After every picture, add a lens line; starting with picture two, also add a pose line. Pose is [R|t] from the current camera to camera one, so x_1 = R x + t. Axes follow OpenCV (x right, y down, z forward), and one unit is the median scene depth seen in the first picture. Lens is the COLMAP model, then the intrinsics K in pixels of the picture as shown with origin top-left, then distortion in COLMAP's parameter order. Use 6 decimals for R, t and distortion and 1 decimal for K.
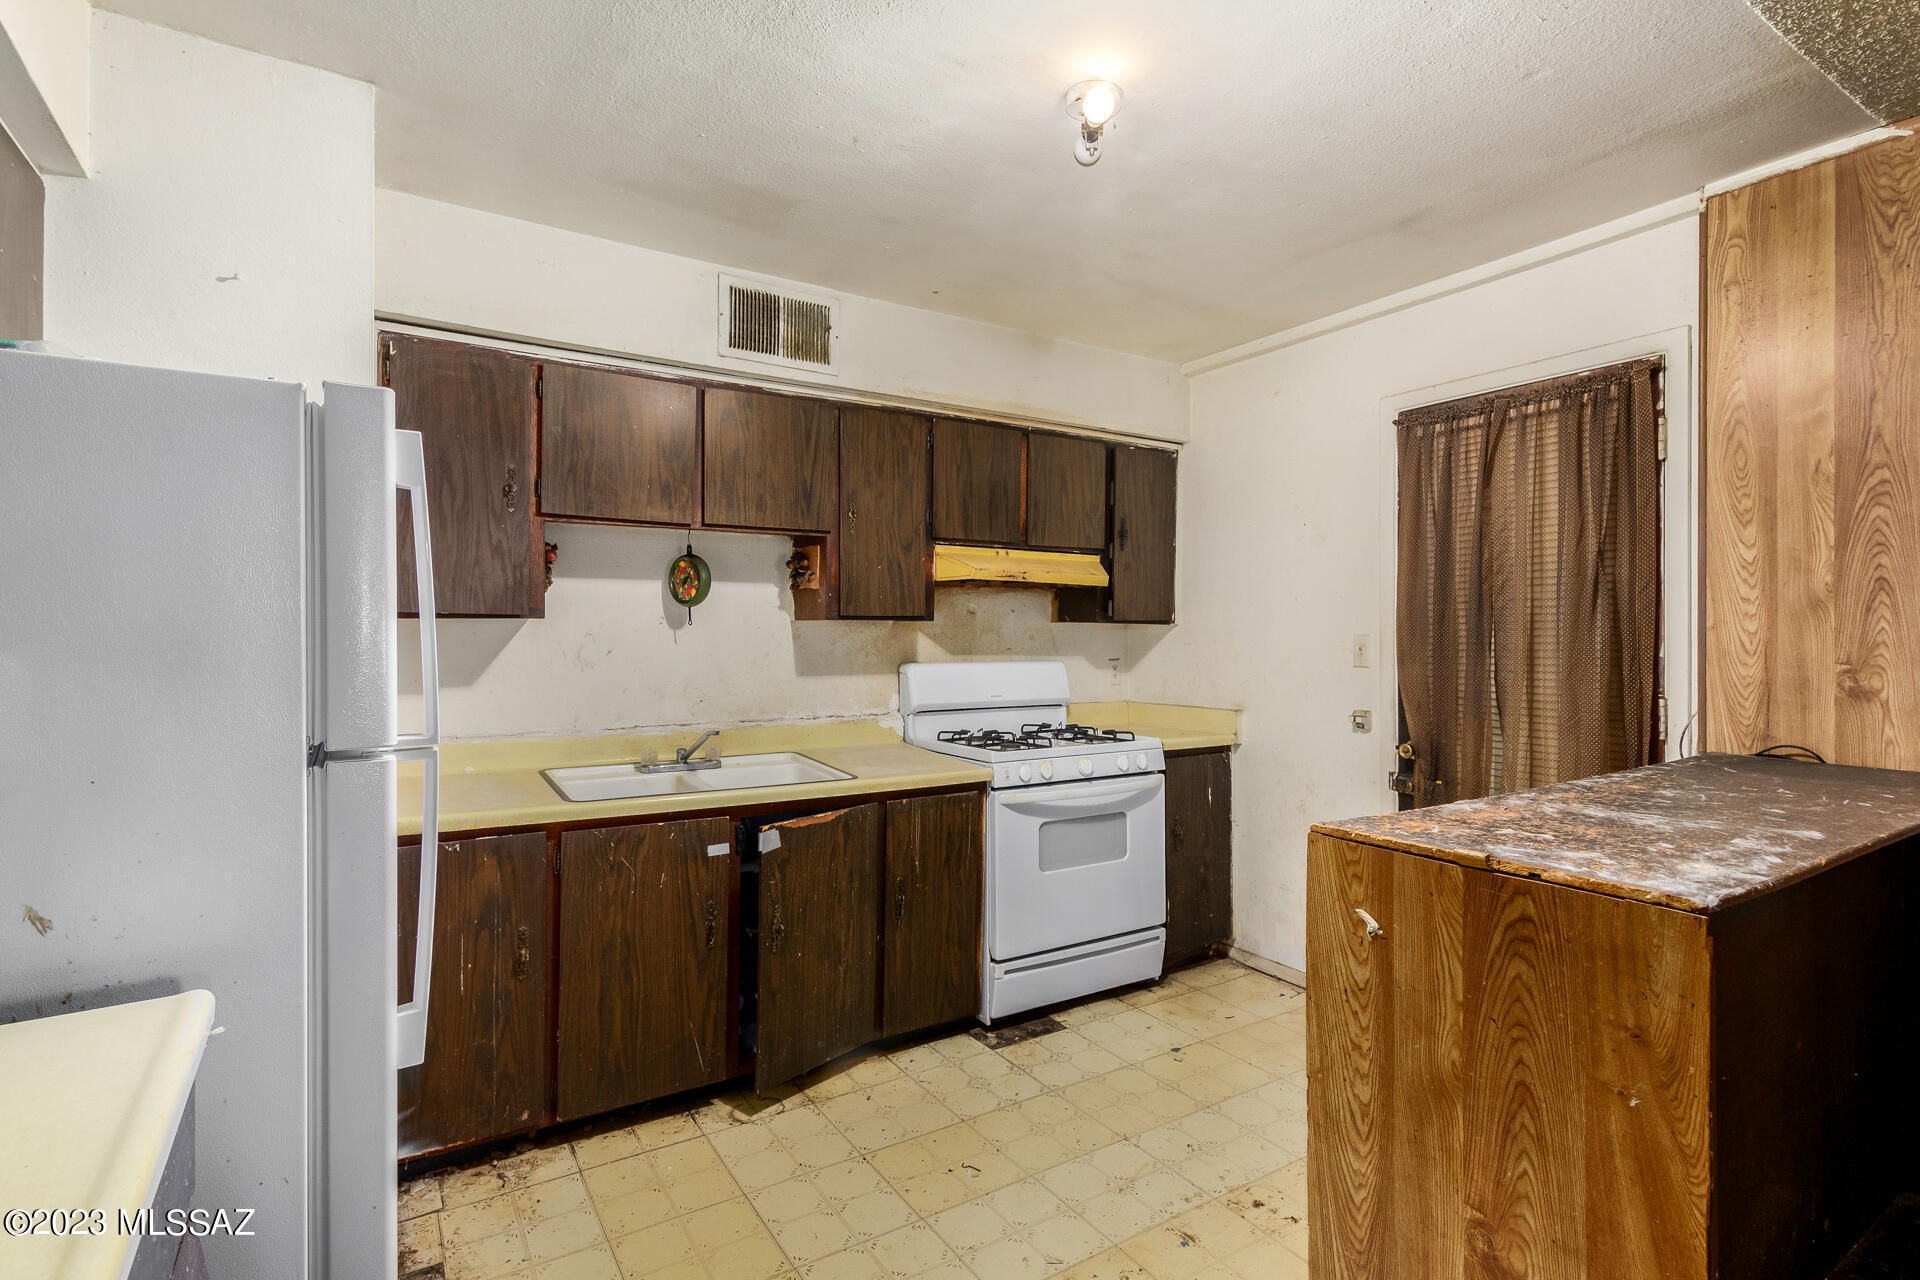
lens RADIAL K [[928.9, 0, 960.0], [0, 928.9, 640.0], [0, 0, 1]] dist [0.004001, 0.000667]
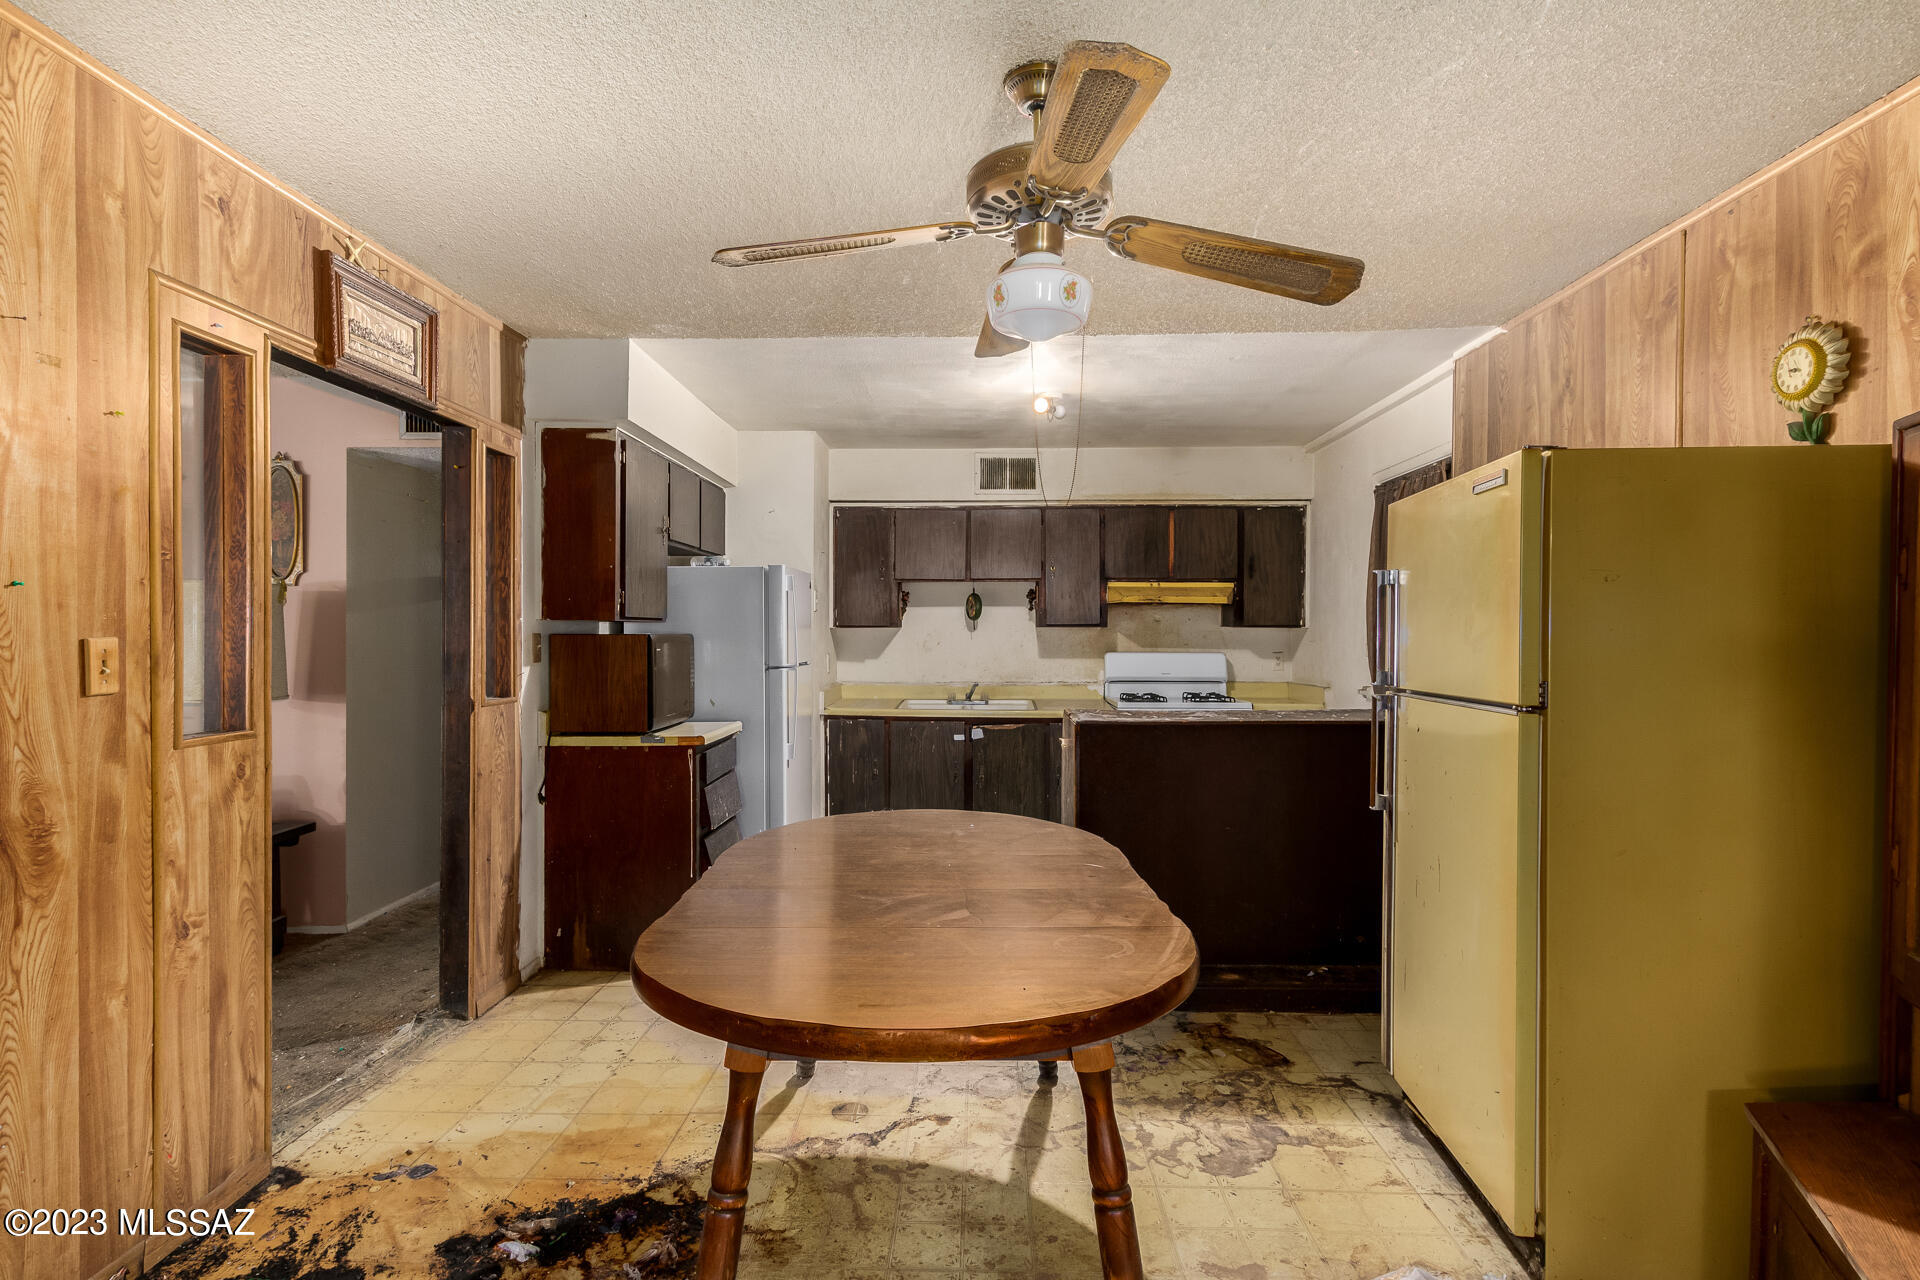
lens RADIAL K [[898.6, 0, 934.5], [0, 898.6, 658.3], [0, 0, 1]] dist [0.001951, 0.000301]
pose [[0.816677, 0.015432, -0.576889, 0.682375], [-0.003937, 0.999768, 0.021170, 0.003561], [0.577082, -0.015017, 0.816548, -0.543394]]
